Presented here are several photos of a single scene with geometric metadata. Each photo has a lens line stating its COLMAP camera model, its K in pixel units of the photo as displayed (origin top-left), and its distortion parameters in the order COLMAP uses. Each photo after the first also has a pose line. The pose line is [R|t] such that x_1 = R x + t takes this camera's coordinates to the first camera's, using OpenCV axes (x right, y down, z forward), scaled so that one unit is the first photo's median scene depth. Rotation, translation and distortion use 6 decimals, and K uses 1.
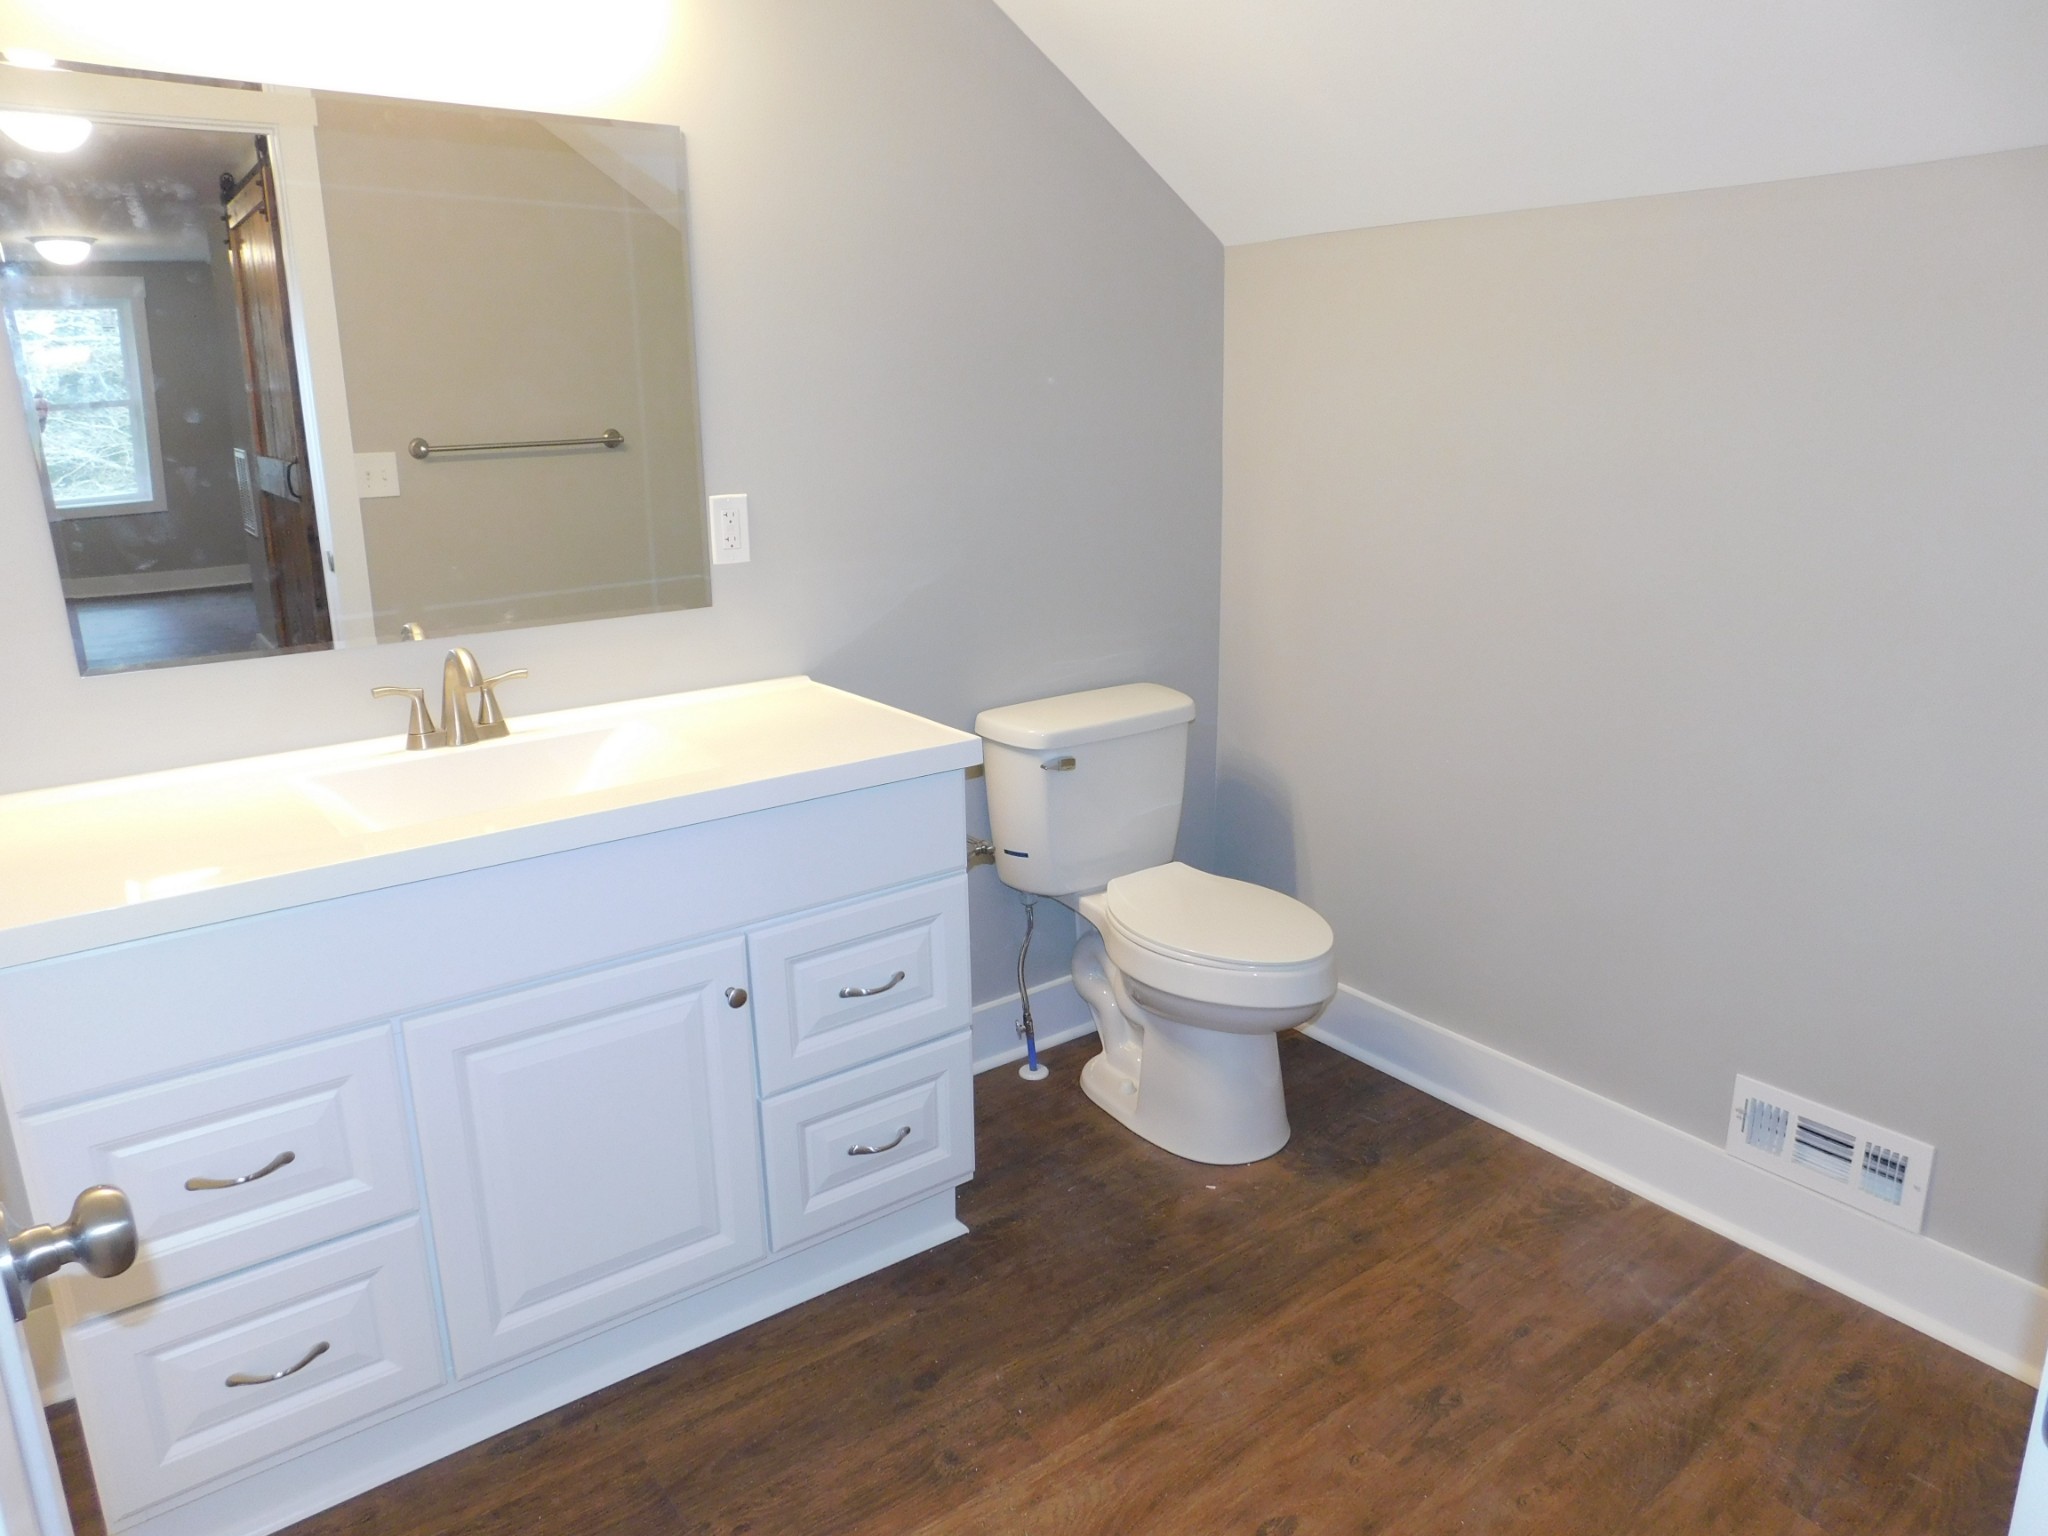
lens RADIAL K [[1351.7, 0, 1019.6], [0, 1351.7, 767.2], [0, 0, 1]] dist [-0.062266, 0.041127]
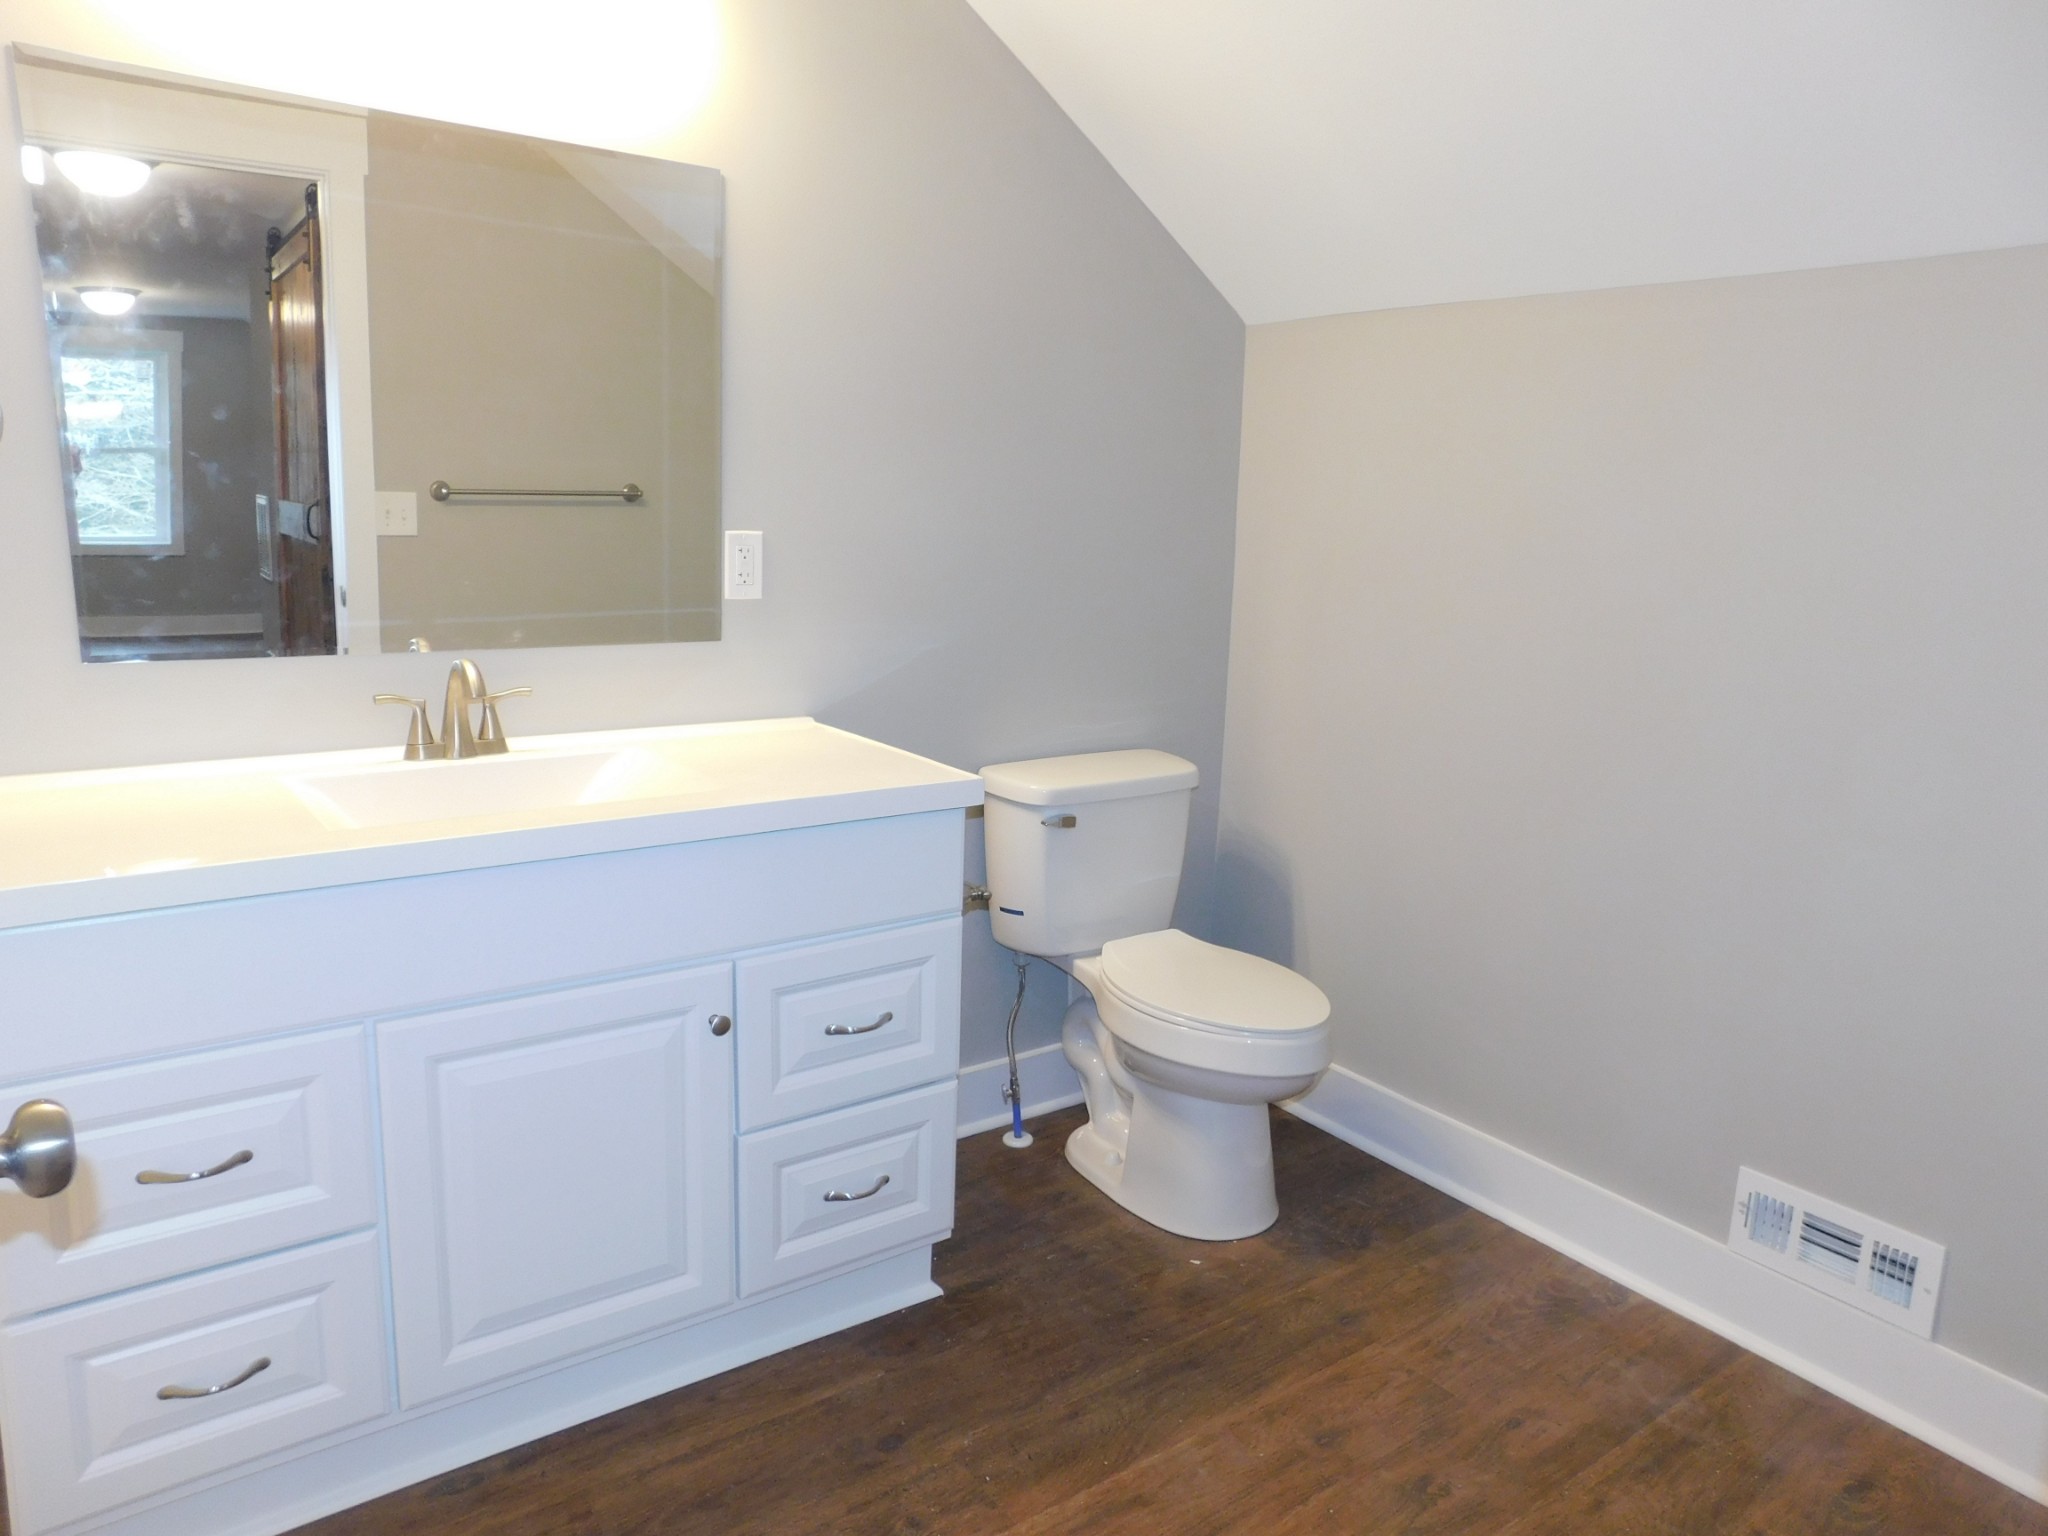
lens RADIAL K [[1351.5, 0, 1020.0], [0, 1351.5, 769.5], [0, 0, 1]] dist [-0.065477, 0.048448]
pose [[0.998711, 0.050750, -0.000007, -0.002176], [-0.050613, 0.996005, -0.073572, 0.040966], [-0.003727, 0.073477, 0.997290, 0.011319]]
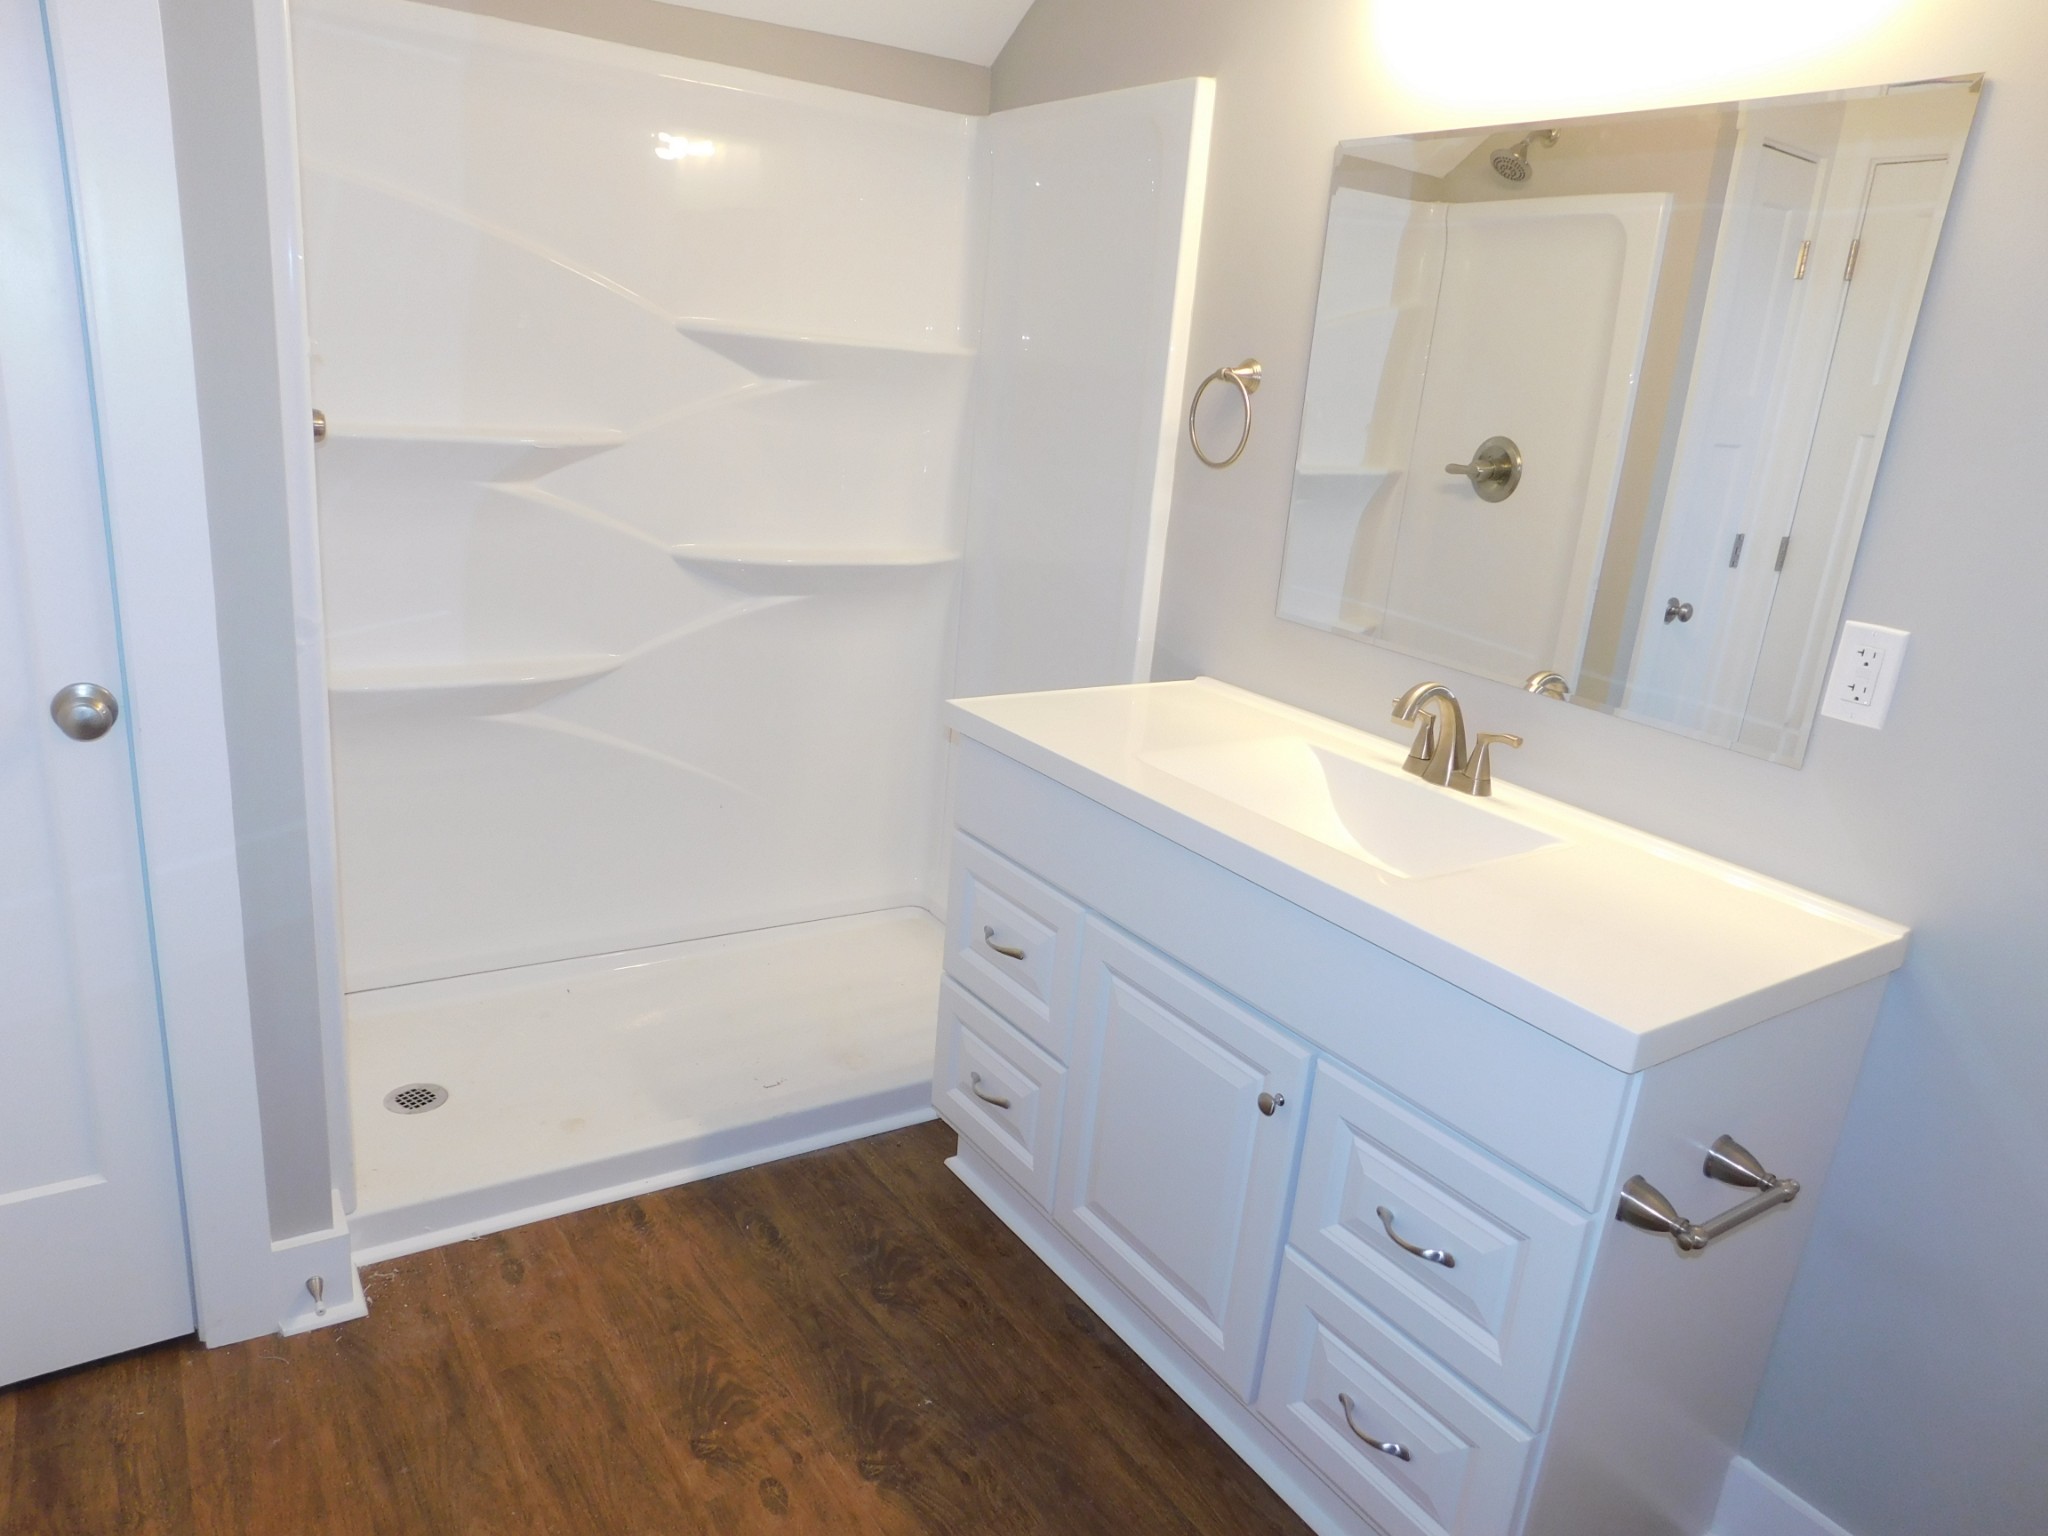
lens RADIAL K [[1351.5, 0, 1020.0], [0, 1351.5, 769.5], [0, 0, 1]] dist [-0.065477, 0.048448]
pose [[-0.049881, 0.295675, -0.953985, 0.493746], [-0.351149, 0.889000, 0.293894, -0.194530], [0.934990, 0.349650, 0.059482, 0.619166]]
